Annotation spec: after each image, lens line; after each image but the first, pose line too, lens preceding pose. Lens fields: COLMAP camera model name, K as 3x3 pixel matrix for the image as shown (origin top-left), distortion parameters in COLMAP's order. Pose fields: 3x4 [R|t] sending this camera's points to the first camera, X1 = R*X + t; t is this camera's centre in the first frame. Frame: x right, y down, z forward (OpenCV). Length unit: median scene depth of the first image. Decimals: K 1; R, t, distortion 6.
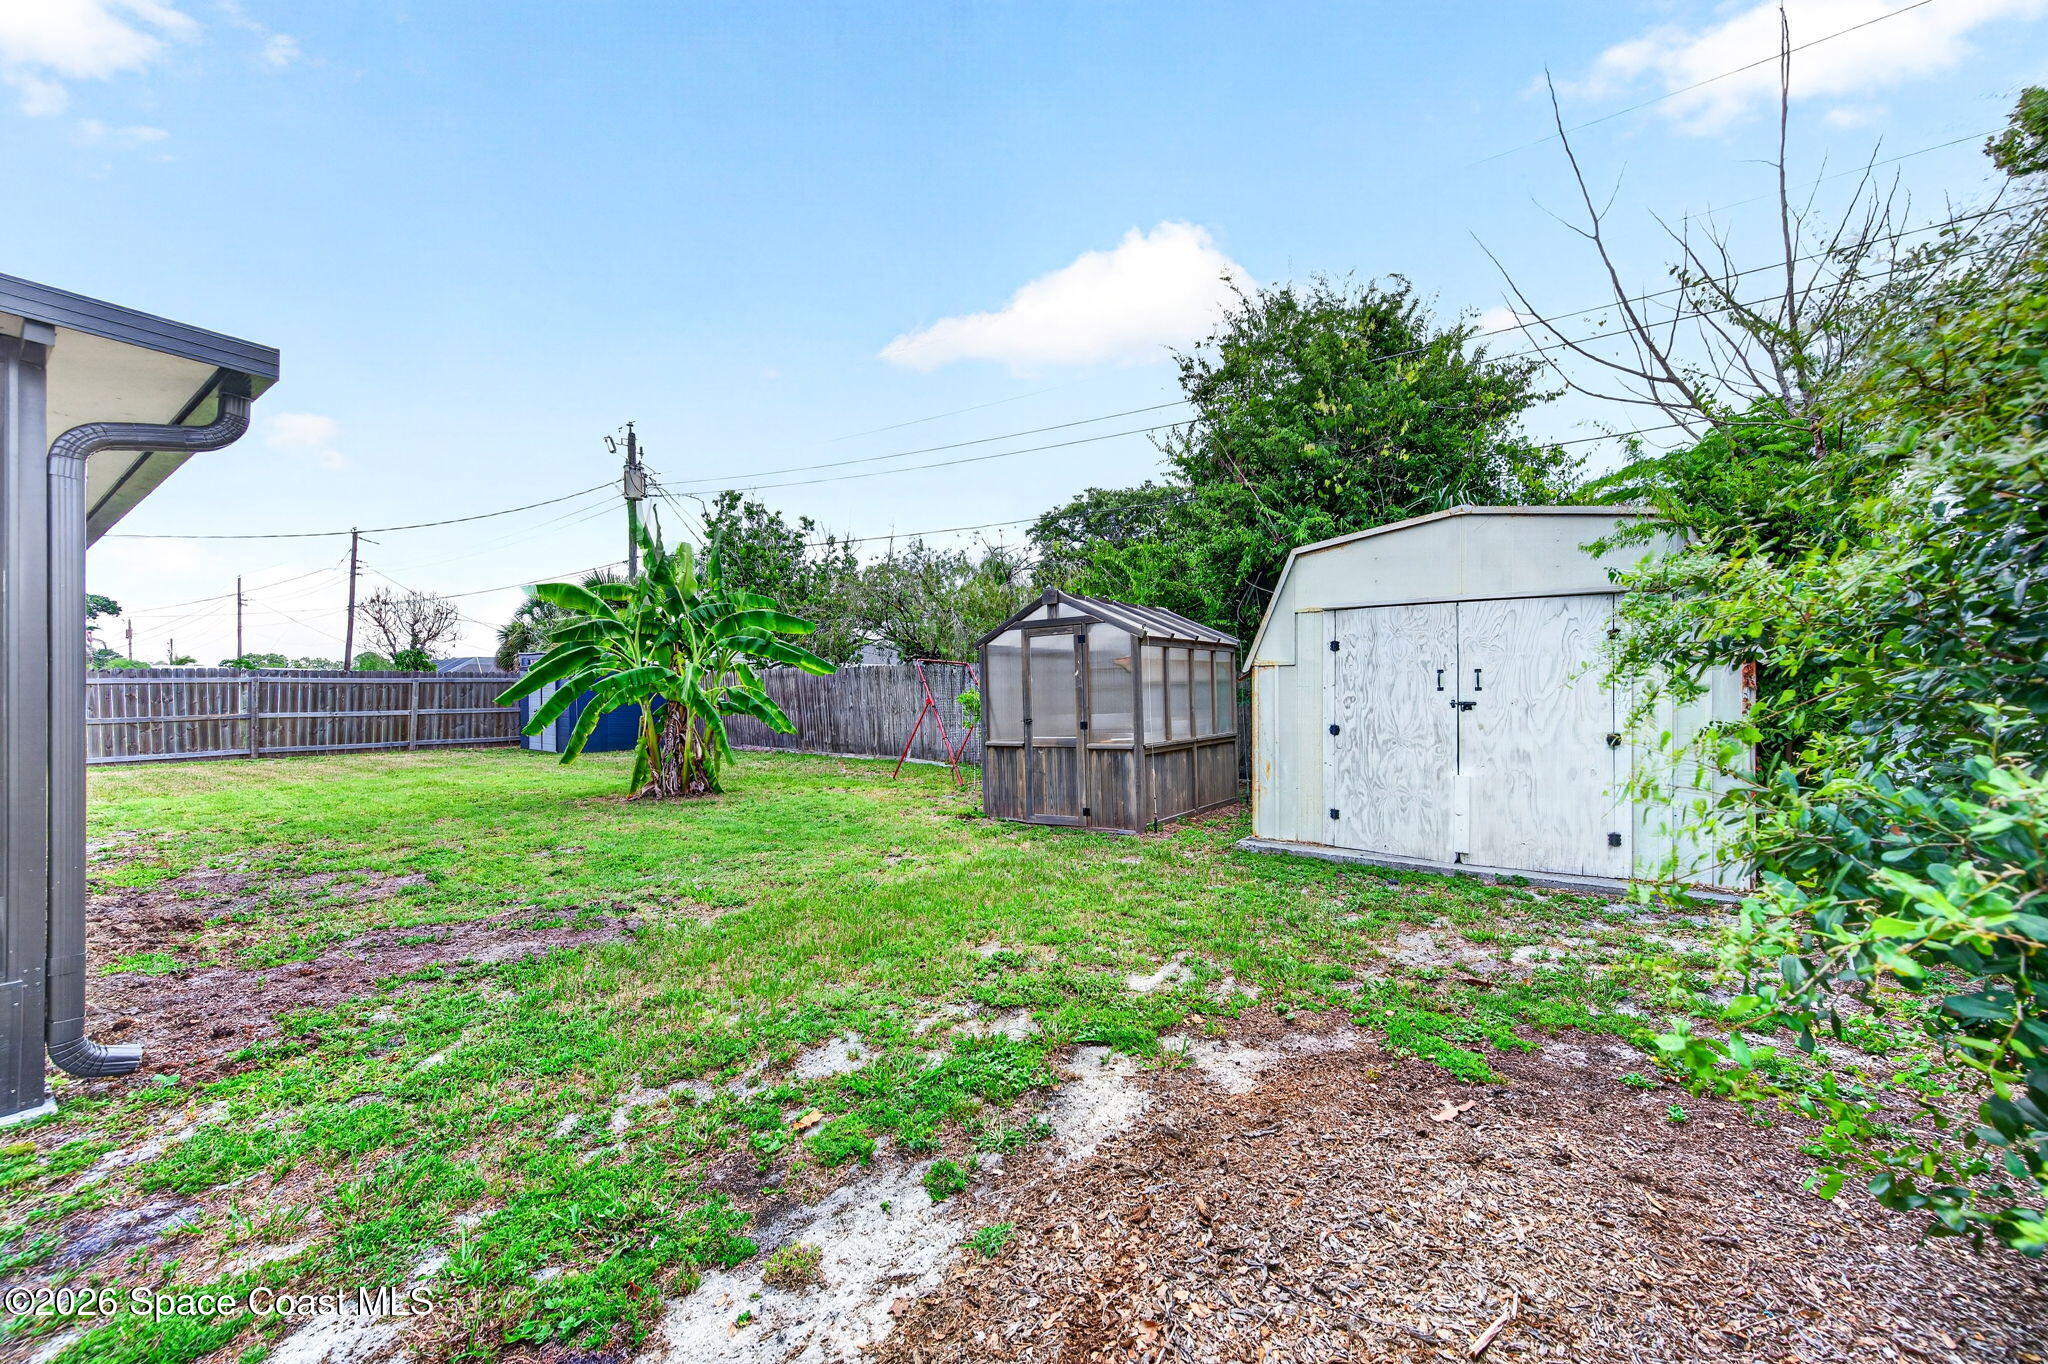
lens RADIAL K [[808.0, 0, 1018.4], [0, 808.0, 685.0], [0, 0, 1]] dist [0.011673, 0.000045]
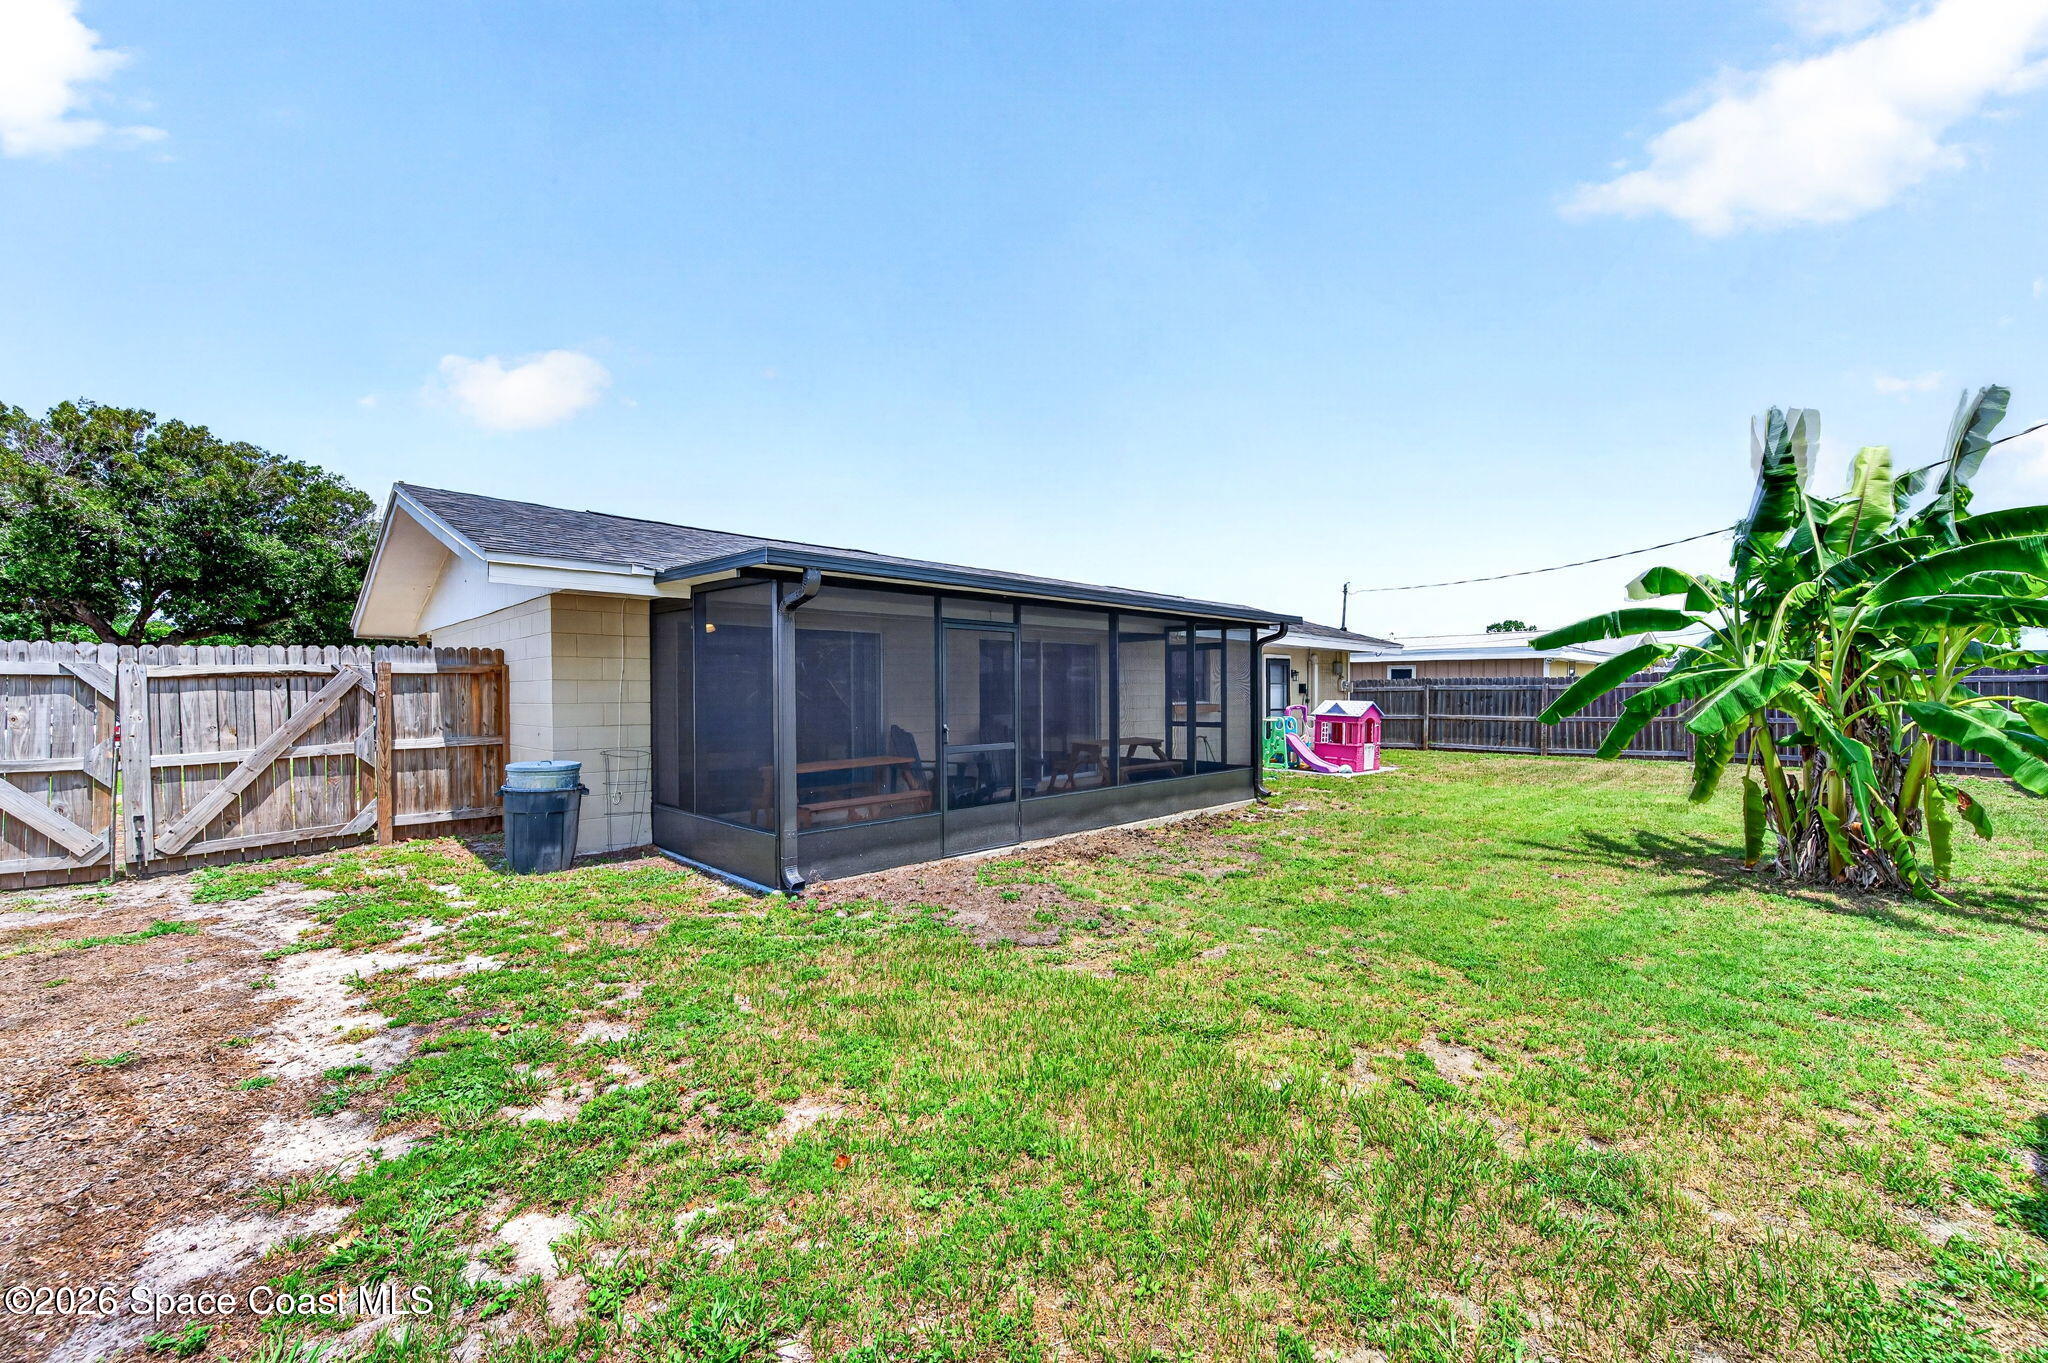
lens RADIAL K [[808.0, 0, 1019.8], [0, 808.0, 686.6], [0, 0, 1]] dist [0.011673, 0.000045]
pose [[-0.144808, 0.003687, -0.989453, 0.880740], [0.012904, 0.999915, 0.001837, -0.051837], [0.989376, -0.012502, -0.144843, 1.802472]]
